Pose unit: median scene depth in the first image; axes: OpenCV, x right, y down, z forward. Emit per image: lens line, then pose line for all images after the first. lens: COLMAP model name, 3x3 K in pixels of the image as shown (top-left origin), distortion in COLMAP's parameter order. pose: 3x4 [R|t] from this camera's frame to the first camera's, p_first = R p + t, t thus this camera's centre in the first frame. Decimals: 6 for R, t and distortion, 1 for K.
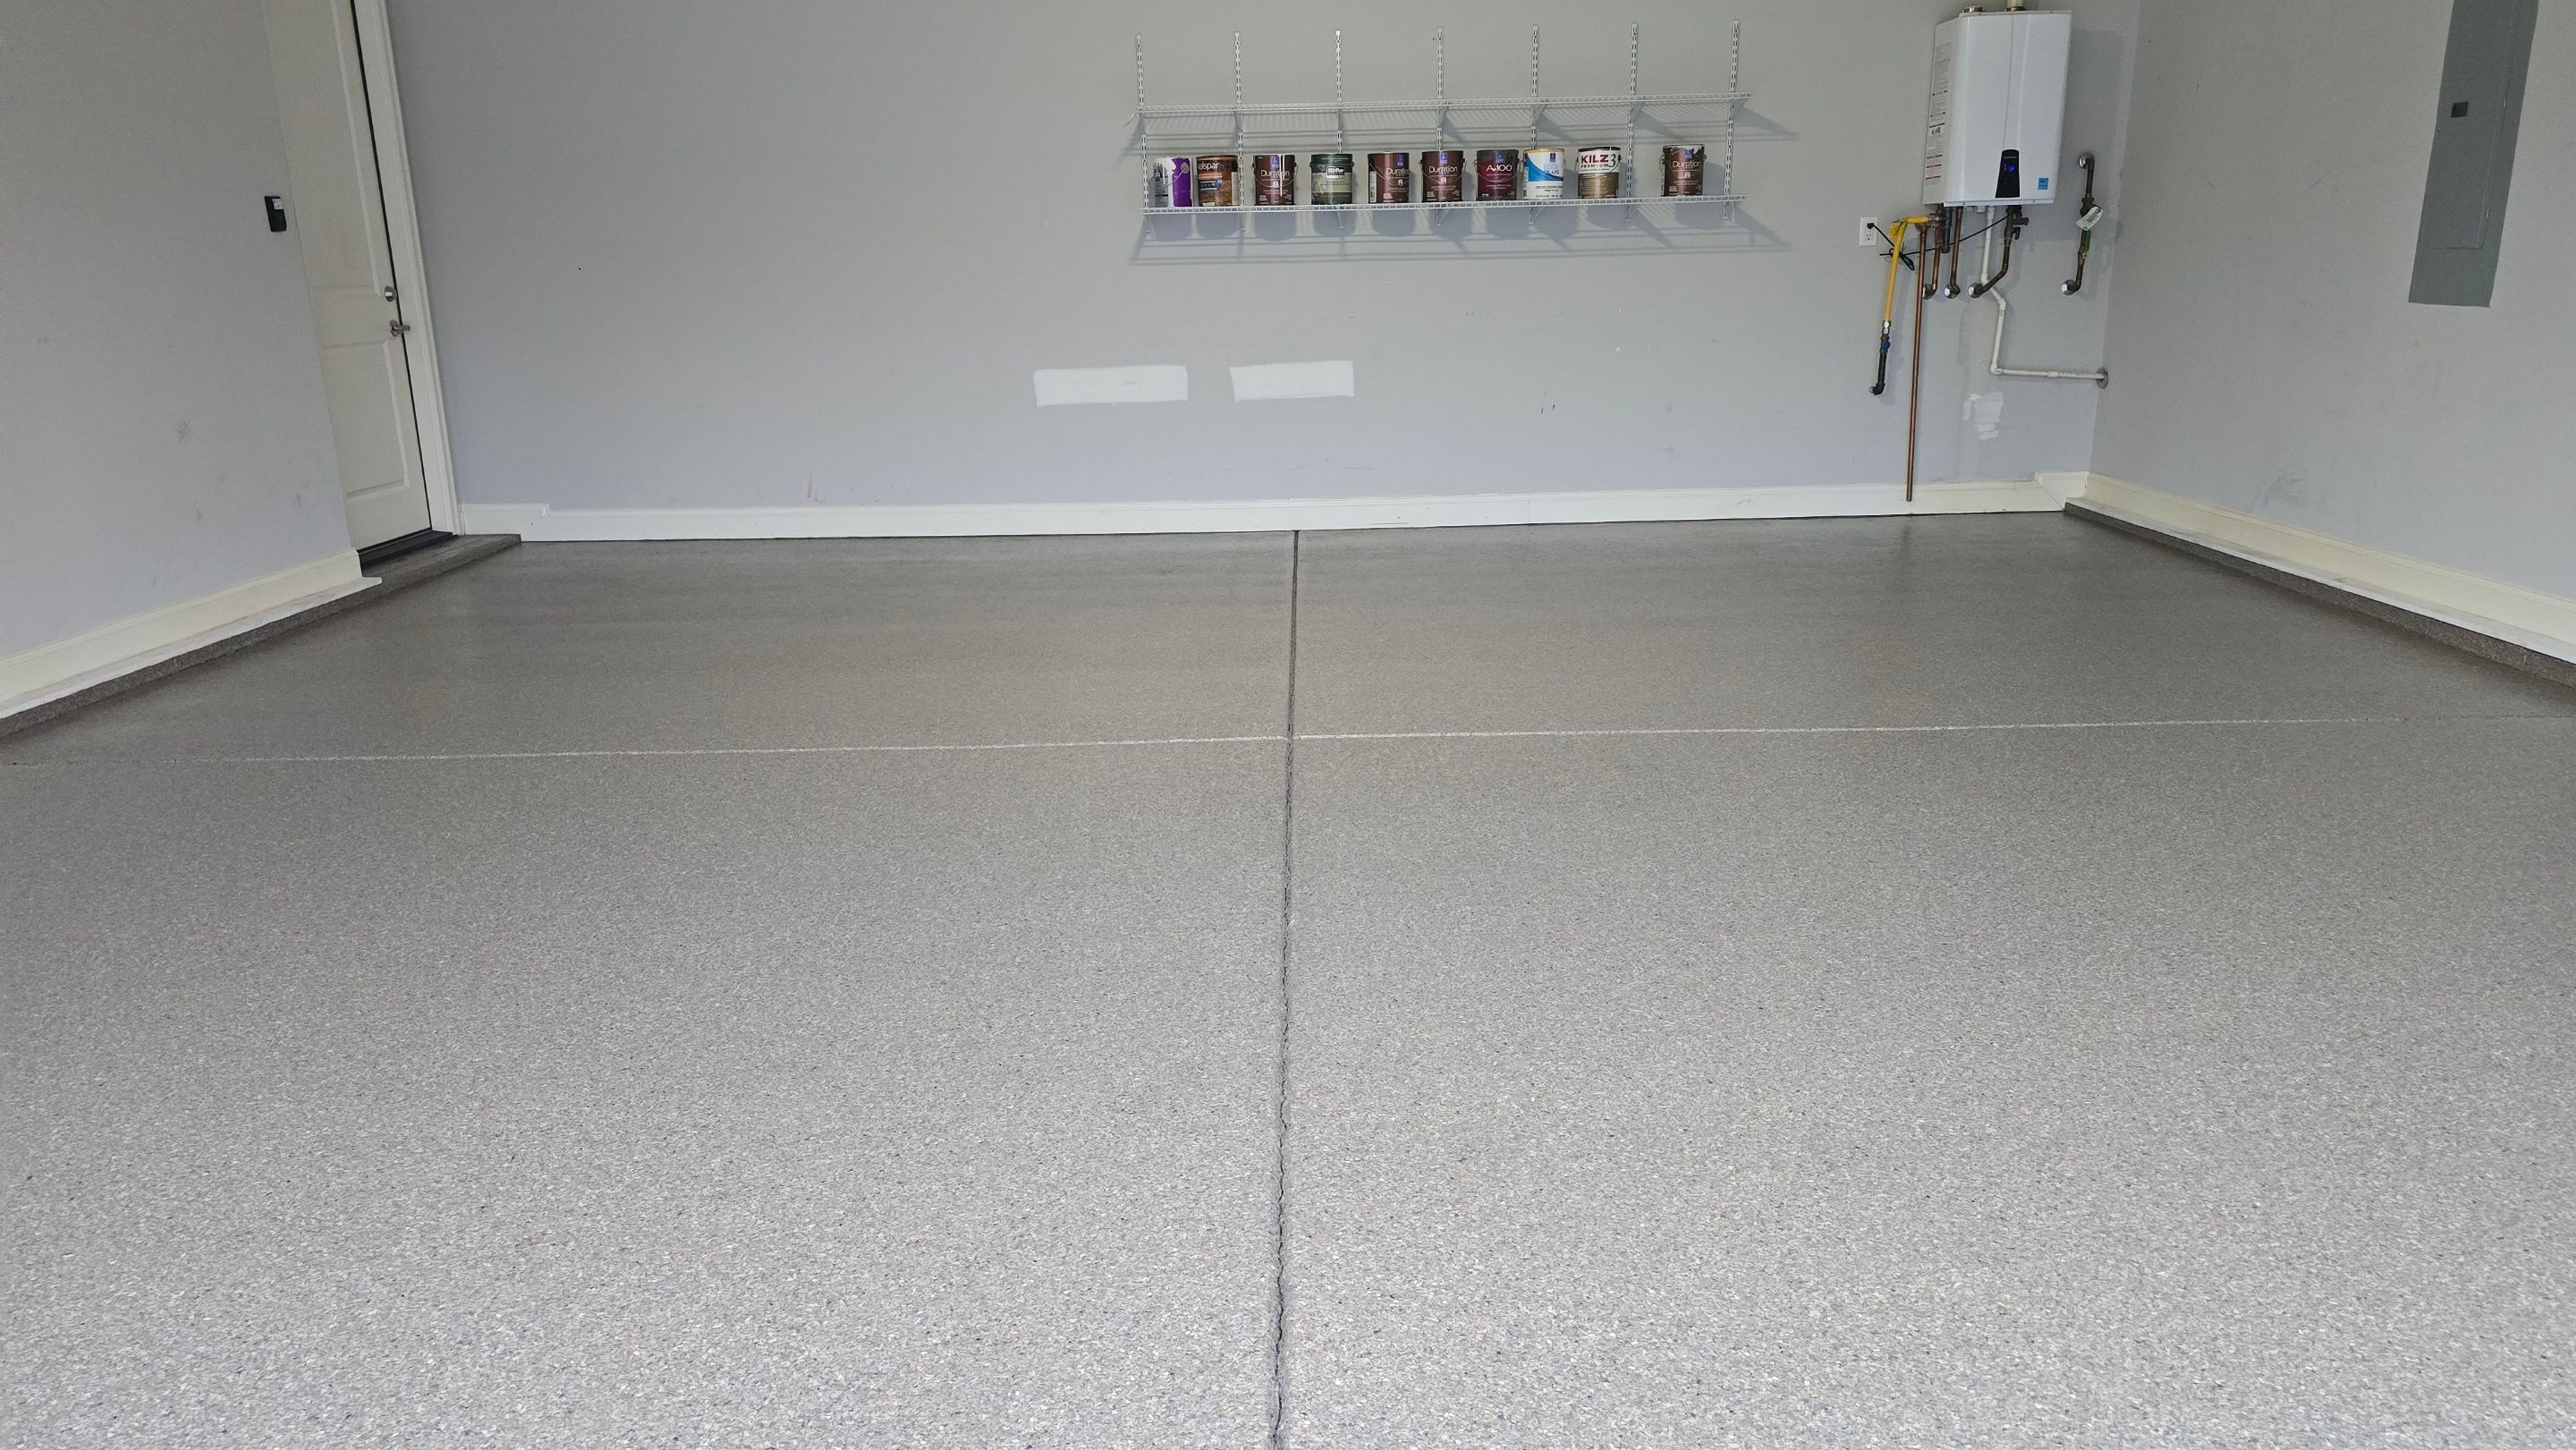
lens RADIAL K [[1711.4, 0, 1303.7], [0, 1711.4, 728.8], [0, 0, 1]] dist [0.044454, -0.026930]
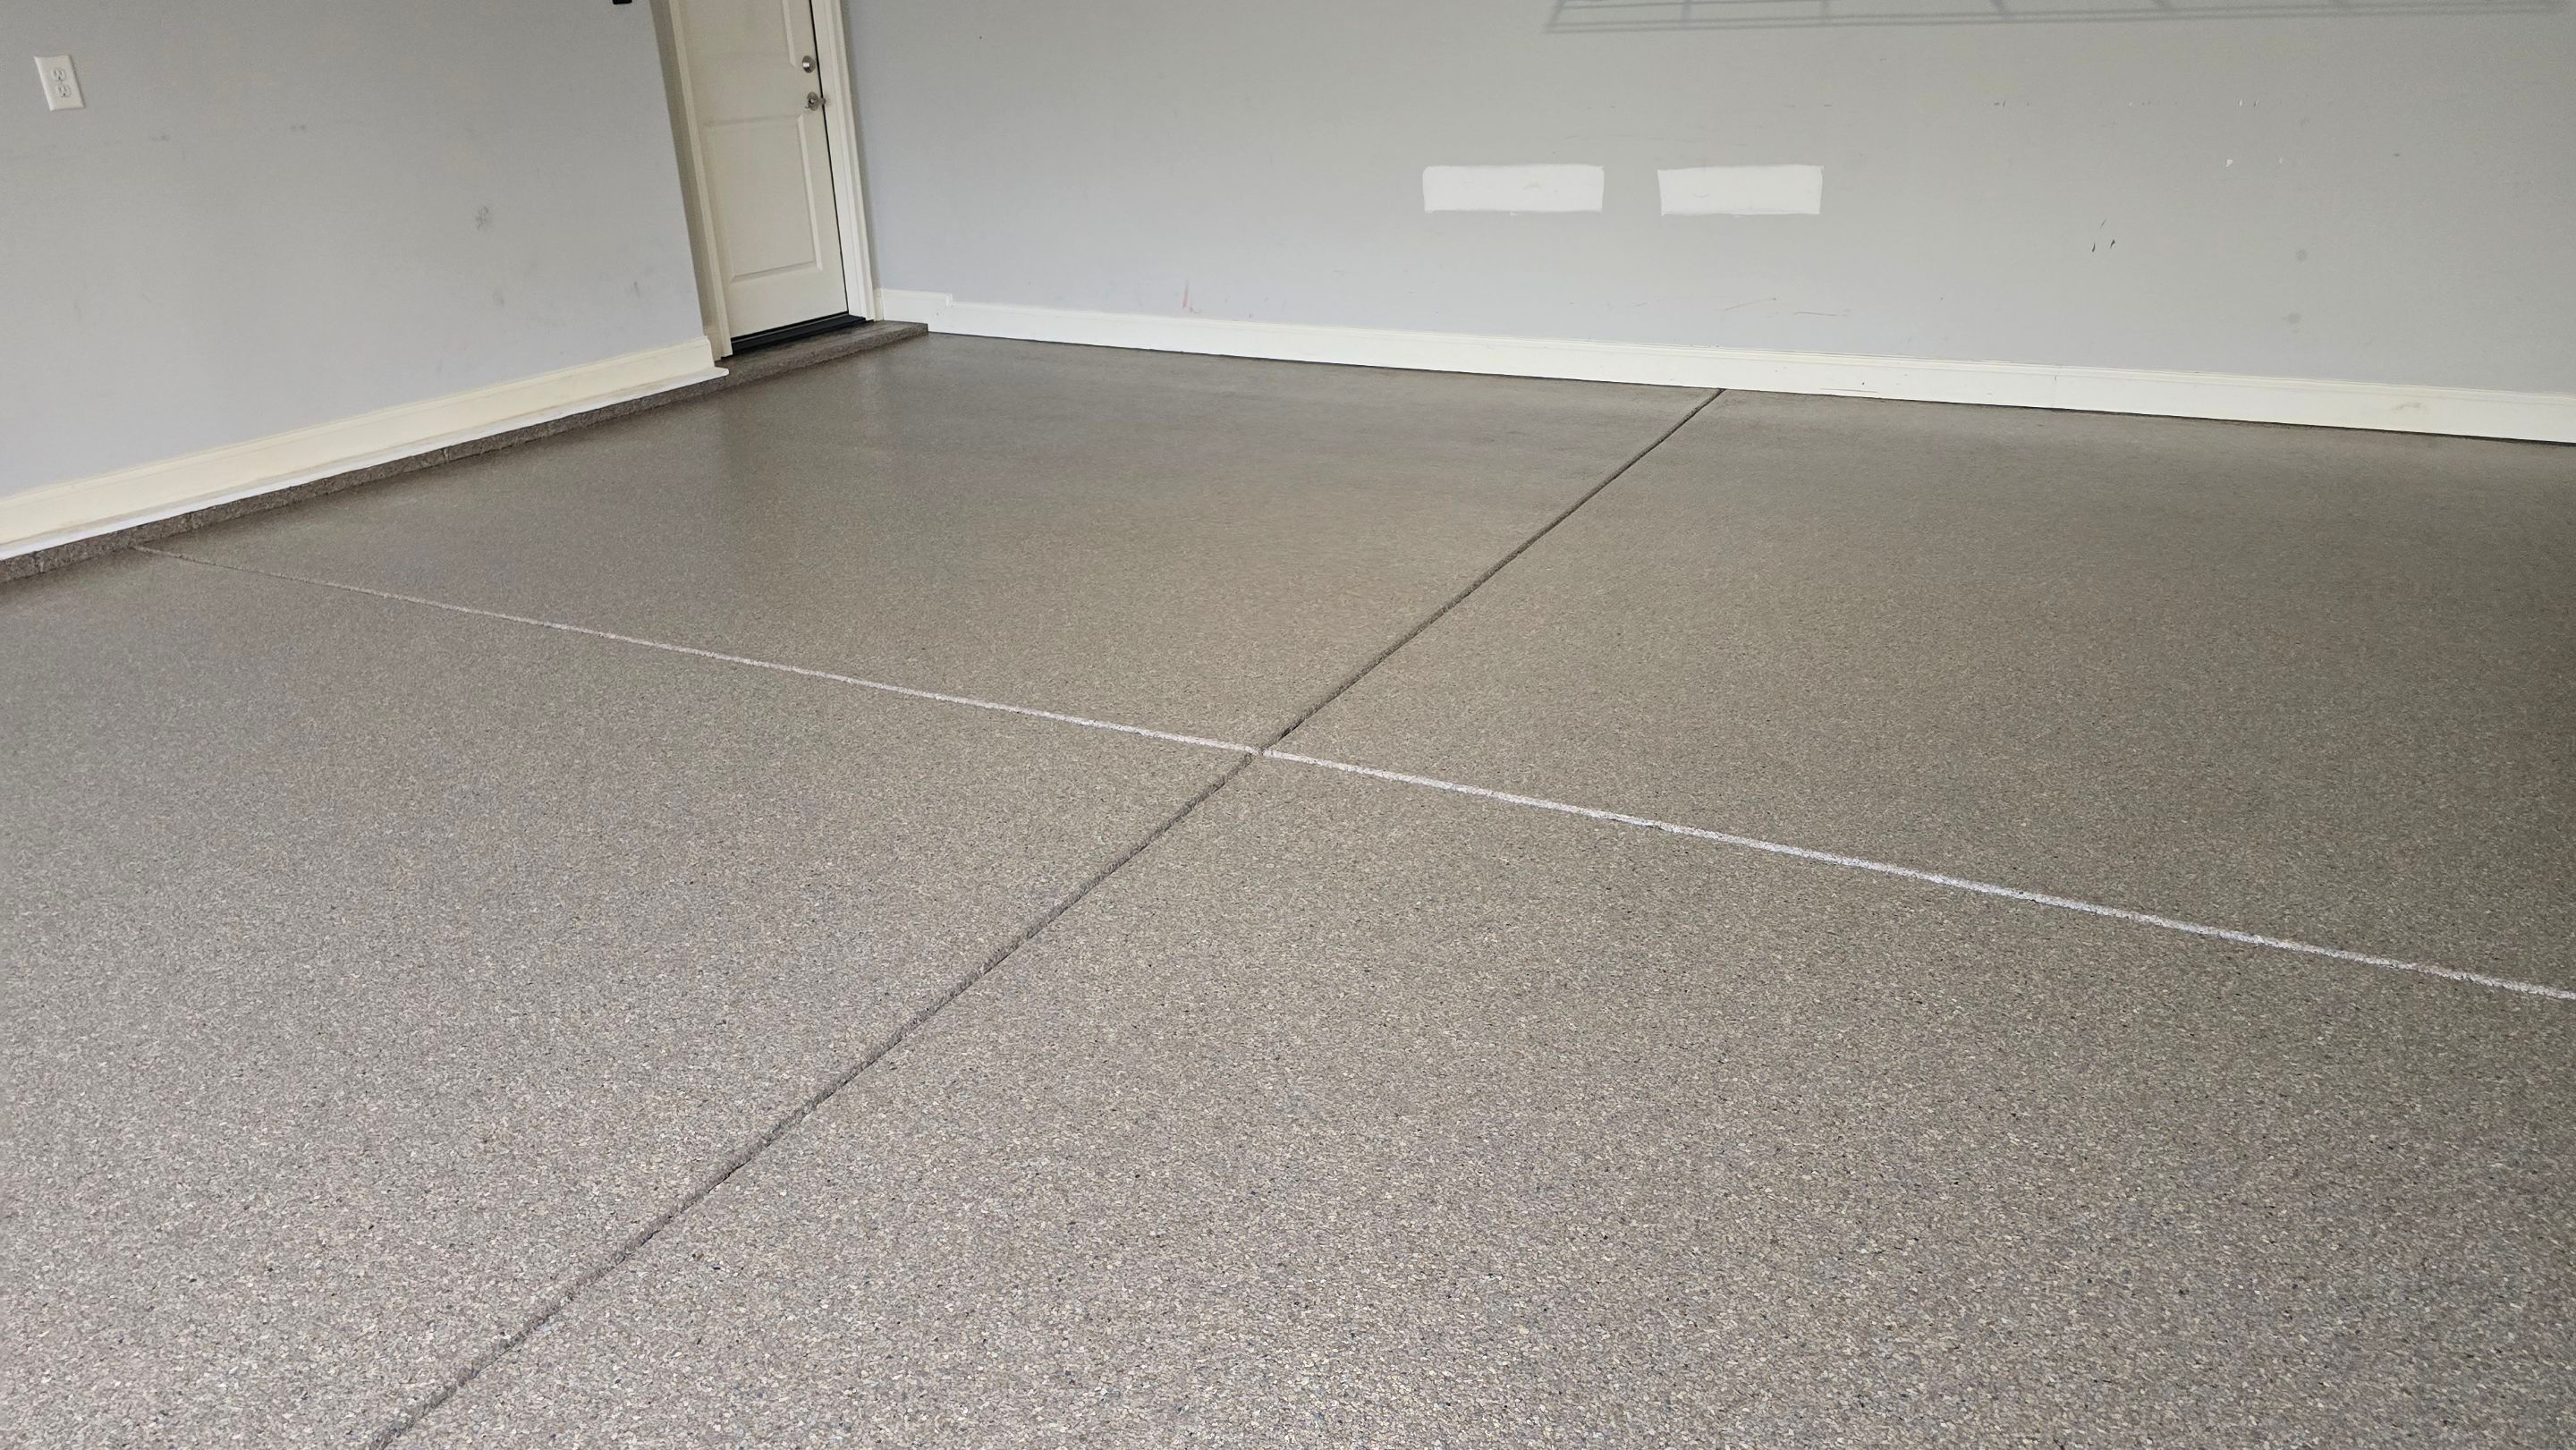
lens RADIAL K [[1711.4, 0, 1297.0], [0, 1711.4, 746.1], [0, 0, 1]] dist [0.044454, -0.026930]
pose [[0.891318, 0.176904, -0.417441, 0.181888], [-0.112785, 0.978306, 0.173772, -0.073445], [0.439126, -0.107805, 0.891934, 0.207464]]
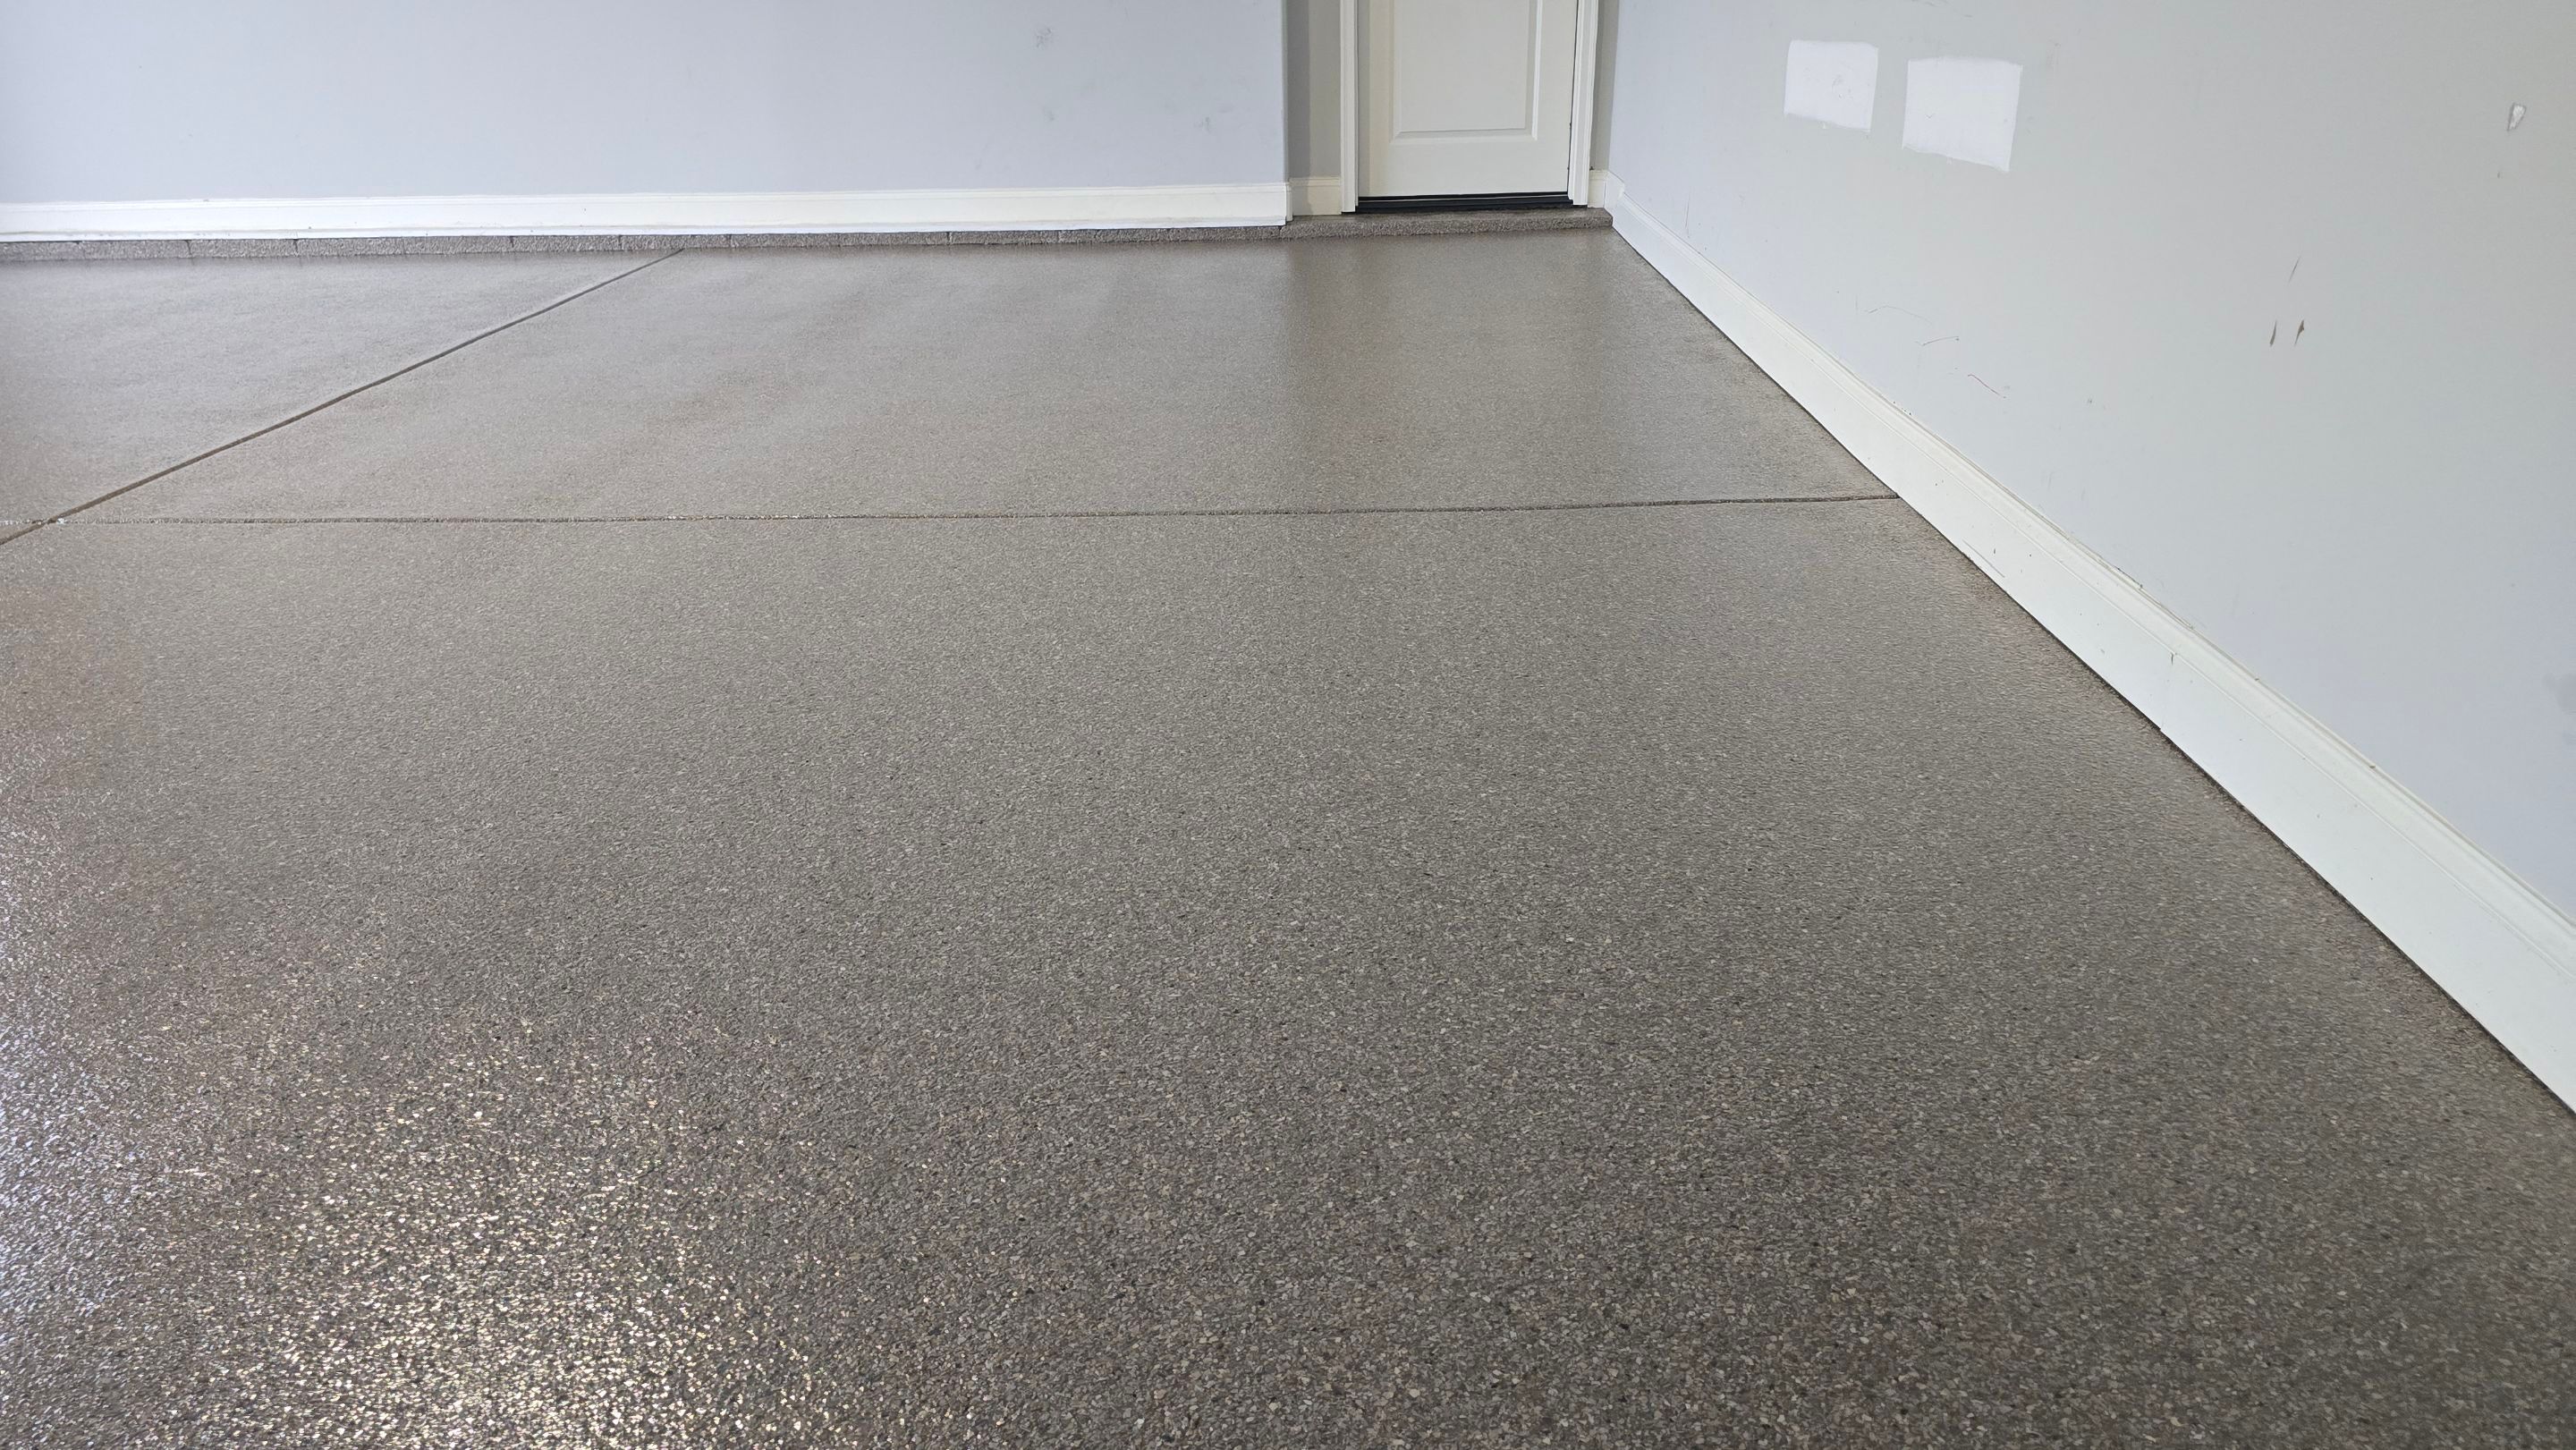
lens RADIAL K [[1711.4, 0, 1284.3], [0, 1711.4, 721.3], [0, 0, 1]] dist [0.044454, -0.026930]
pose [[-0.030184, 0.417711, -0.908078, 0.397484], [-0.244045, 0.877918, 0.411950, -0.205816], [0.969294, 0.234046, 0.075441, 0.863240]]
